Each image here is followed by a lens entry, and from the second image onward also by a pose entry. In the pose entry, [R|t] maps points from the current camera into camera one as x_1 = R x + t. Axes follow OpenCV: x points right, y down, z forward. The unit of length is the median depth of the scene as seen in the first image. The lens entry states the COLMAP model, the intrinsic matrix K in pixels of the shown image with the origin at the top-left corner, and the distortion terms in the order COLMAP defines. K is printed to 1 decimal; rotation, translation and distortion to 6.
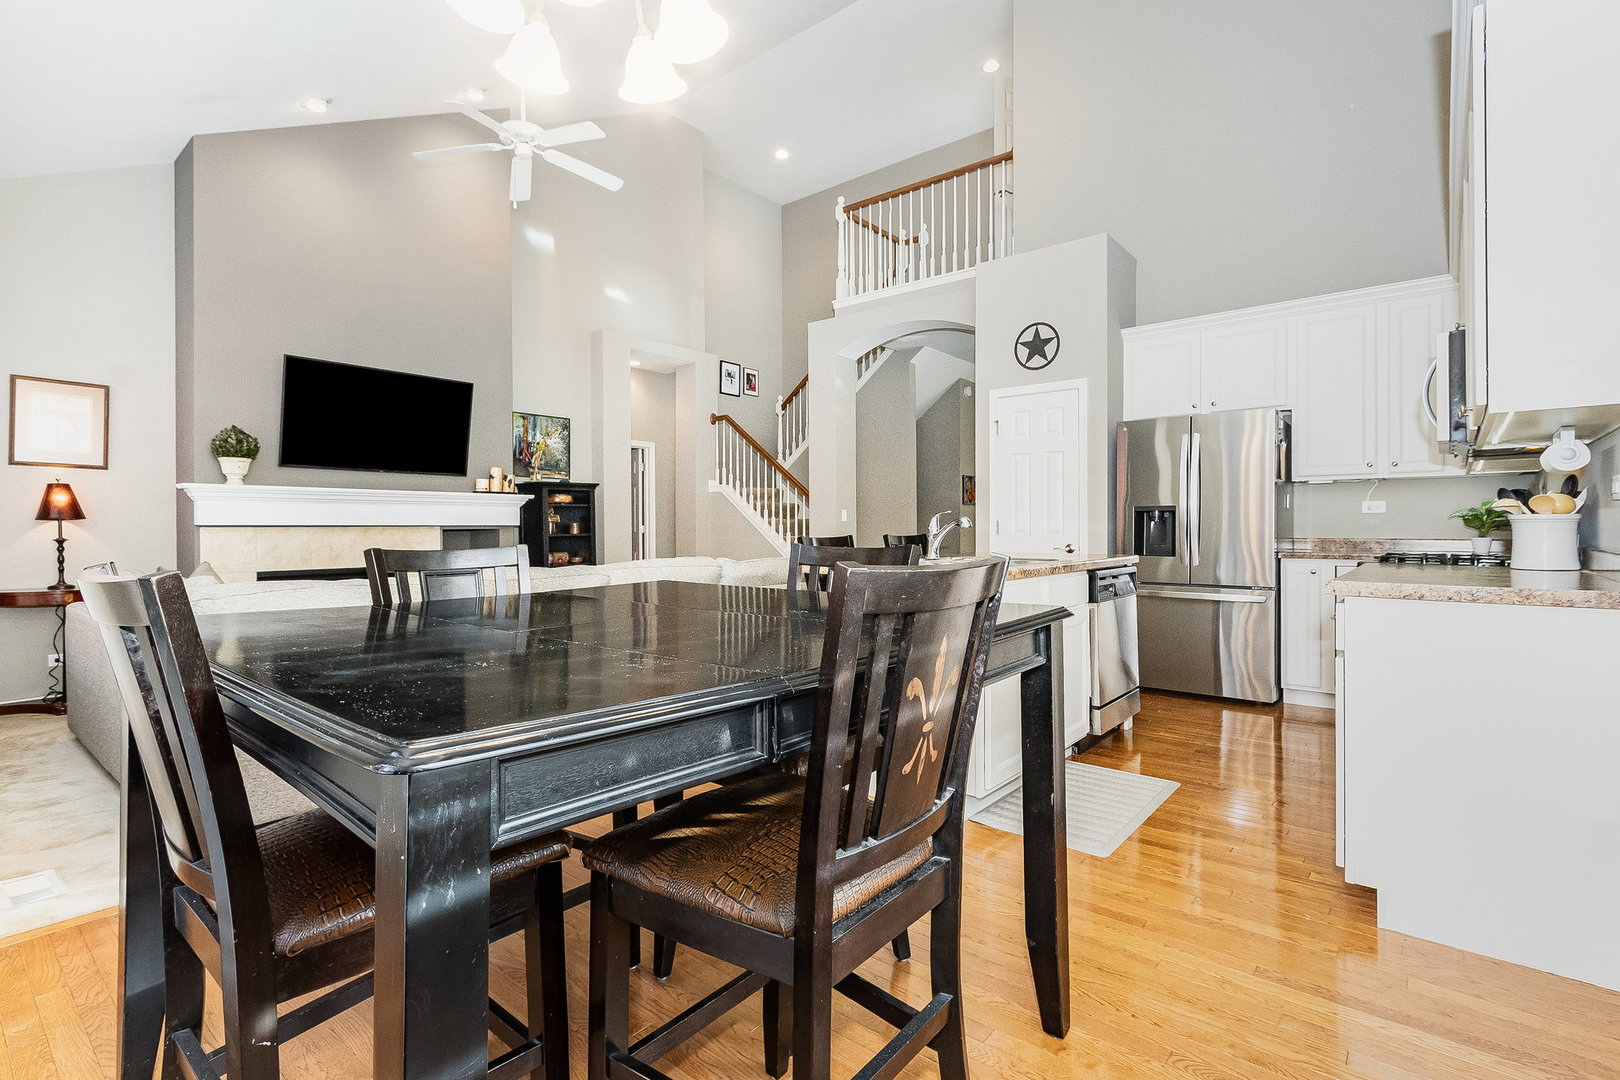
lens RADIAL K [[761.0, 0, 803.1], [0, 761.0, 533.4], [0, 0, 1]] dist [0.000761, -0.006959]
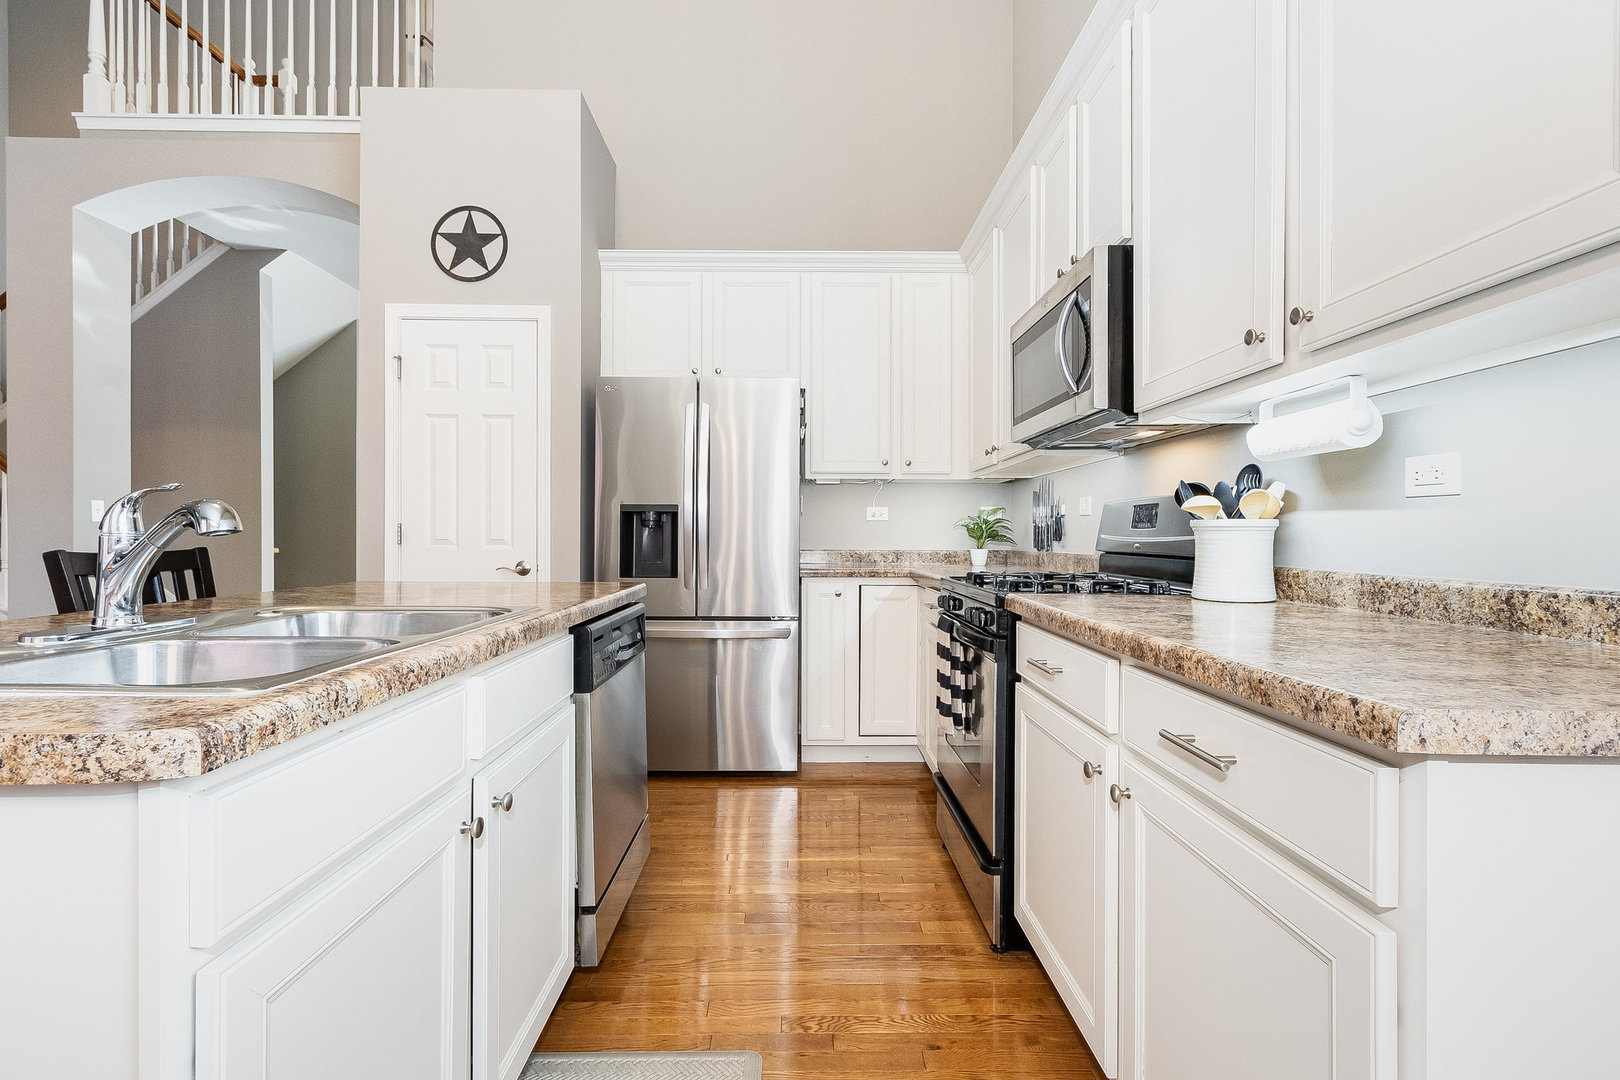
lens RADIAL K [[742.8, 0, 810.0], [0, 742.8, 540.0], [0, 0, 1]] dist [-0.007927, -0.001247]
pose [[0.752456, 0.002565, 0.658638, 0.130803], [-0.000293, 0.999994, -0.003559, -0.002111], [-0.658643, 0.002485, 0.752451, 0.400030]]
